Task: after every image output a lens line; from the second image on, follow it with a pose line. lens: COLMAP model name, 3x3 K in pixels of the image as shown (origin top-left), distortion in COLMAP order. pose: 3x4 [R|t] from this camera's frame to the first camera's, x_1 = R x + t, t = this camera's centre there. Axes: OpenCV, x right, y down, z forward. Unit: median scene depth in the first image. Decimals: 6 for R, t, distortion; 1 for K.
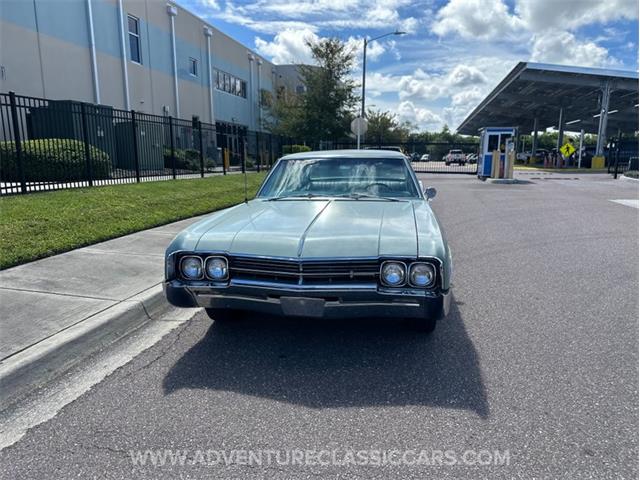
lens RADIAL K [[447.2, 0, 327.7], [0, 447.2, 245.9], [0, 0, 1]] dist [0.016880, -0.029972]
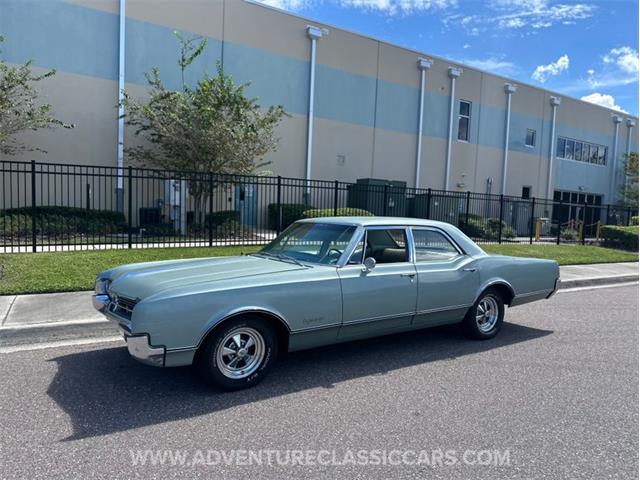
lens RADIAL K [[445.3, 0, 326.0], [0, 445.3, 246.1], [0, 0, 1]] dist [0.023775, -0.038060]
pose [[0.685143, 0.064837, -0.725517, 0.360417], [-0.174146, 0.981726, -0.076722, -0.029634], [0.707285, 0.178912, 0.683914, 0.137136]]
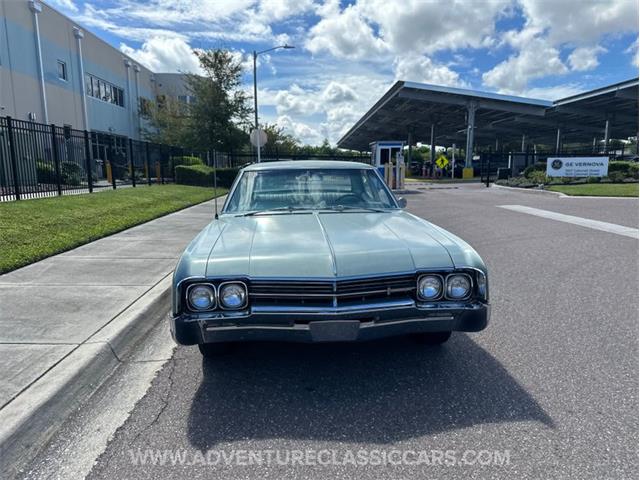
lens RADIAL K [[447.2, 0, 325.9], [0, 447.2, 249.1], [0, 0, 1]] dist [0.016880, -0.029972]
pose [[0.967273, -0.050163, 0.248731, -0.082152], [0.055344, 0.998371, -0.013876, -0.005173], [-0.247629, 0.027188, 0.968473, 0.034230]]
